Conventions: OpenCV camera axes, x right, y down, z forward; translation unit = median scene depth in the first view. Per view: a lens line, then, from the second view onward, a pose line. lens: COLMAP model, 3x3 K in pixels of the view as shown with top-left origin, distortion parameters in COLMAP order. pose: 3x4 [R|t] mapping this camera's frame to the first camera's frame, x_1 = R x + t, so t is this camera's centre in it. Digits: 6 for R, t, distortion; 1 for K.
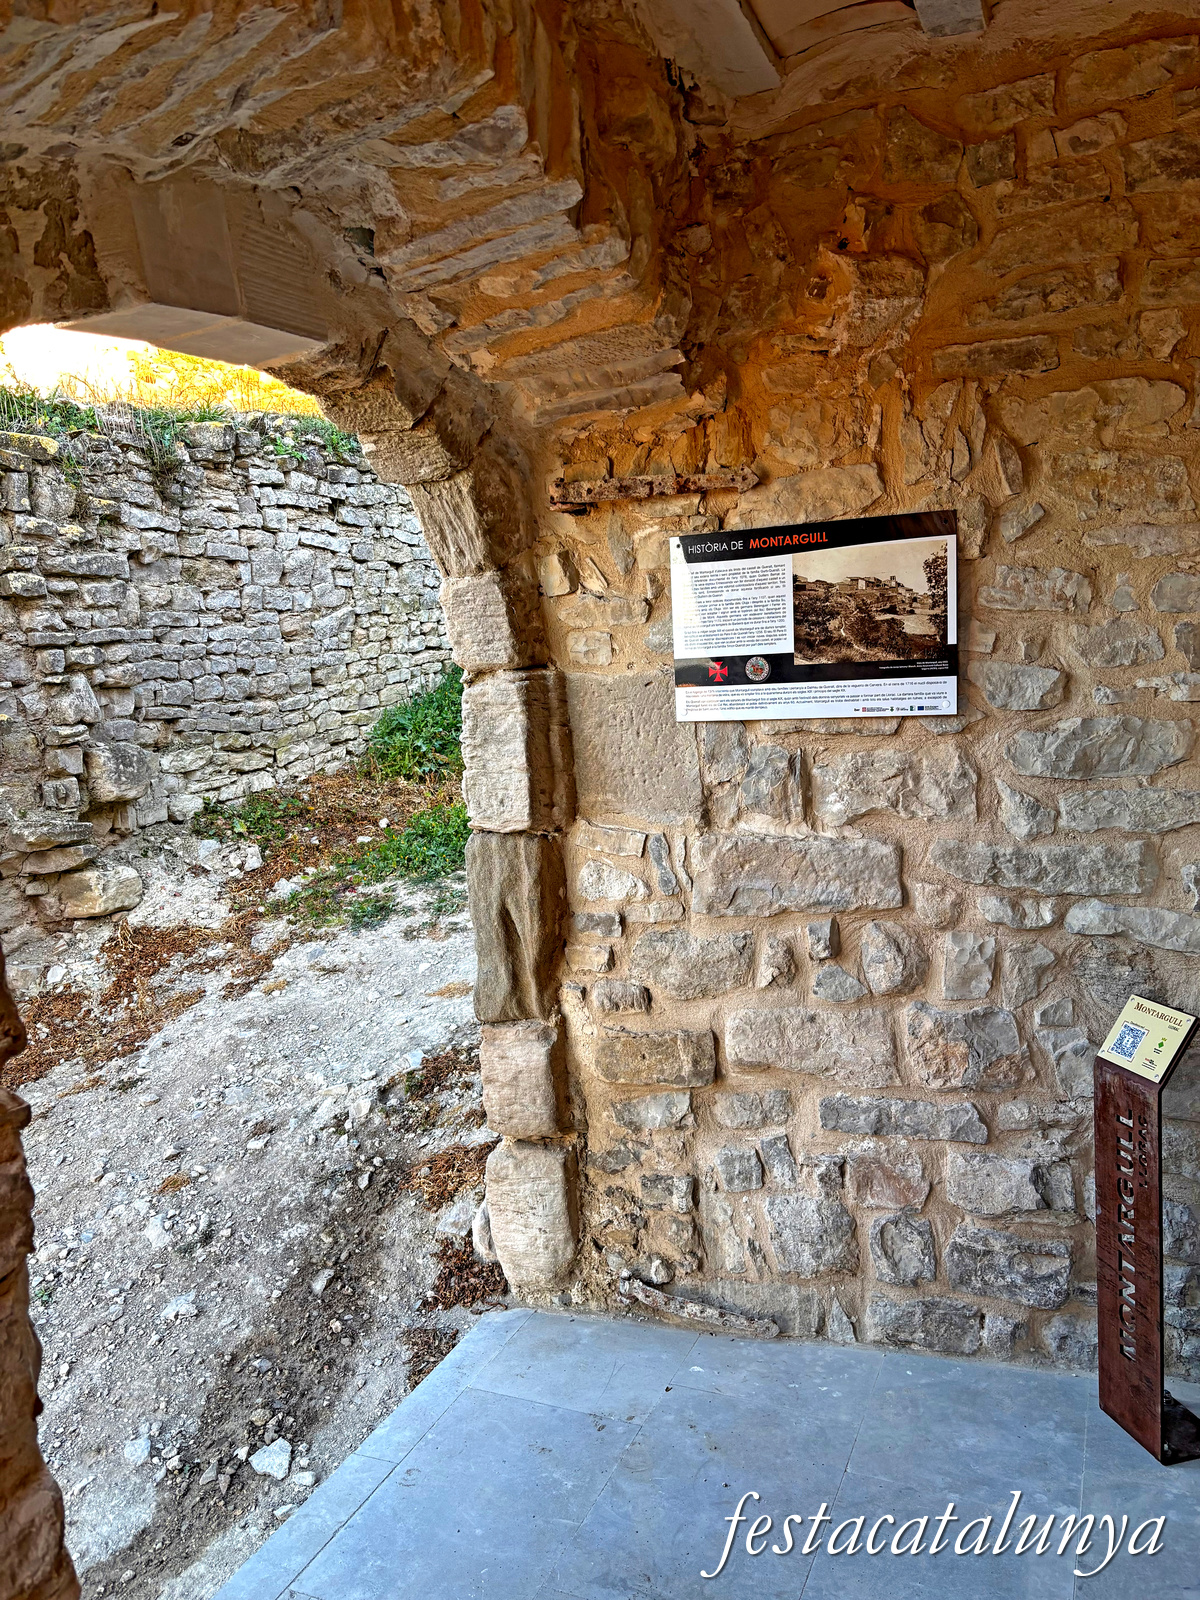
lens RADIAL K [[1201.9, 0, 603.2], [0, 1201.9, 809.6], [0, 0, 1]] dist [0.006601, 0.000145]
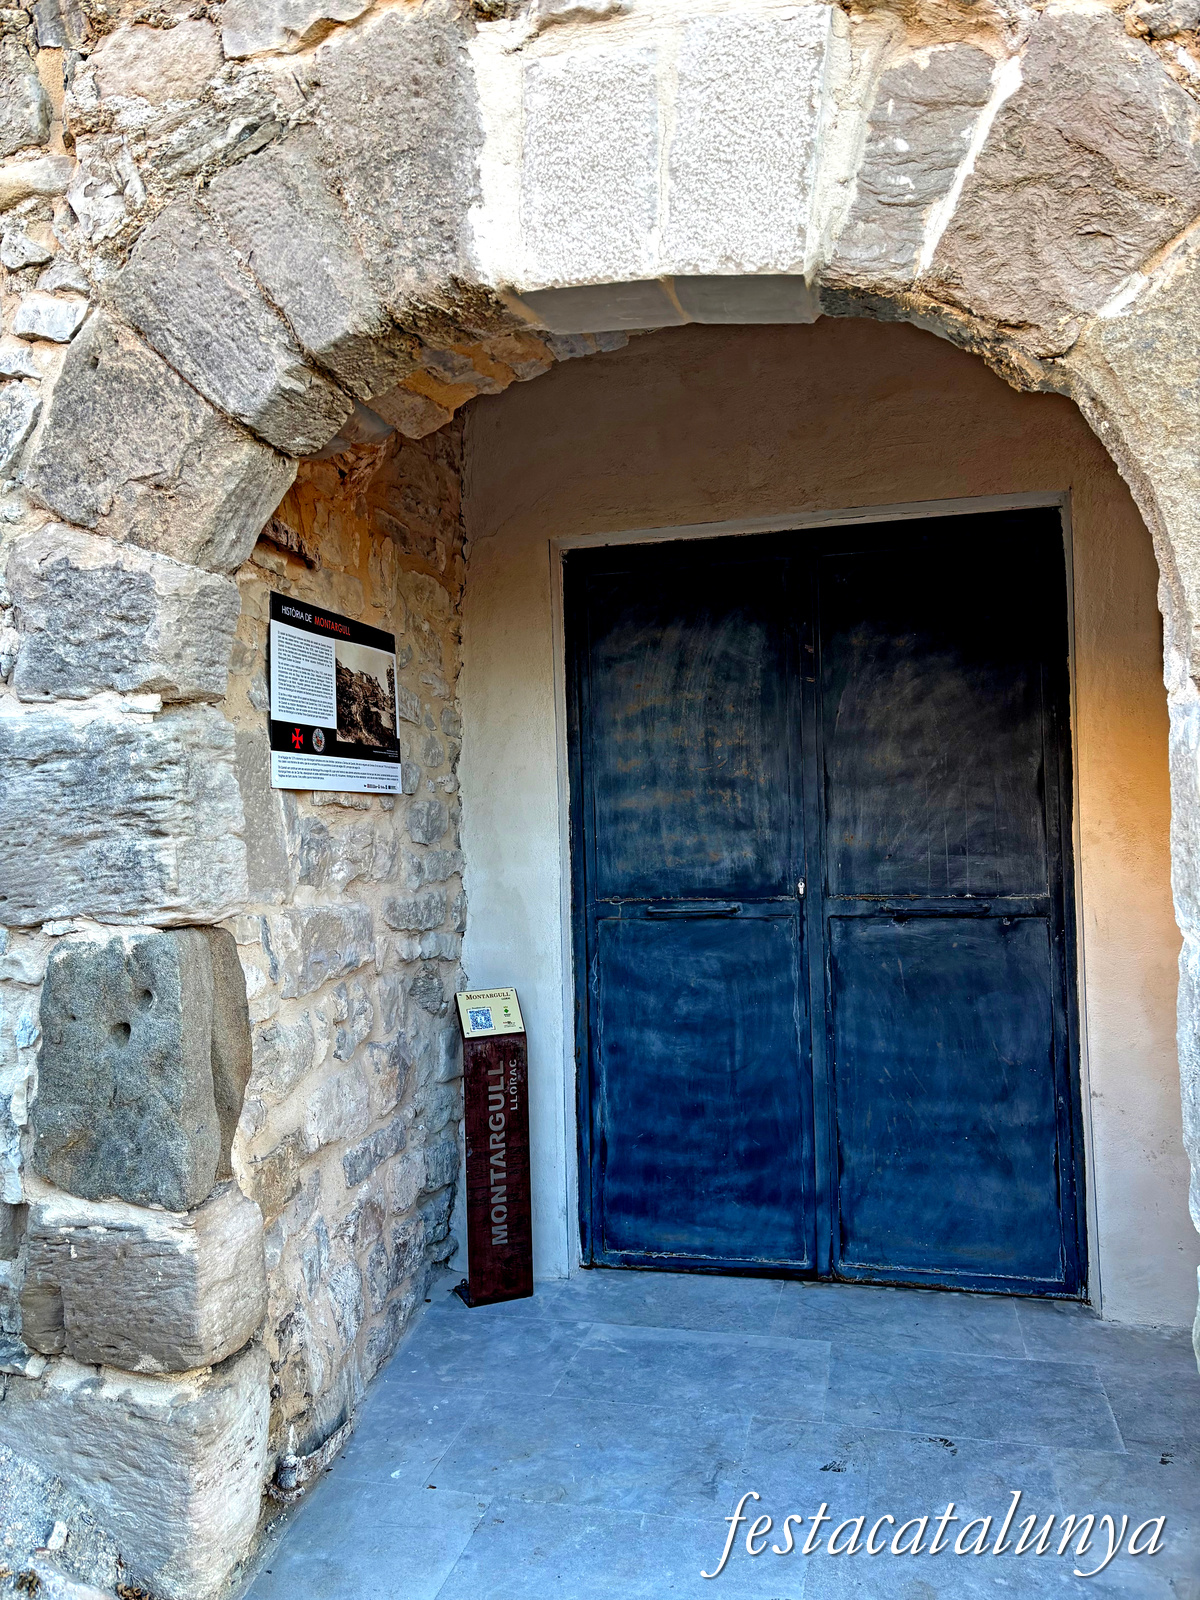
lens RADIAL K [[1201.9, 0, 601.3], [0, 1201.9, 792.2], [0, 0, 1]] dist [0.006601, 0.000145]
pose [[-0.186474, 0.075925, 0.979522, -0.932042], [0.134580, 0.989585, -0.051084, 0.011160], [-0.973199, 0.122298, -0.194750, 0.988985]]
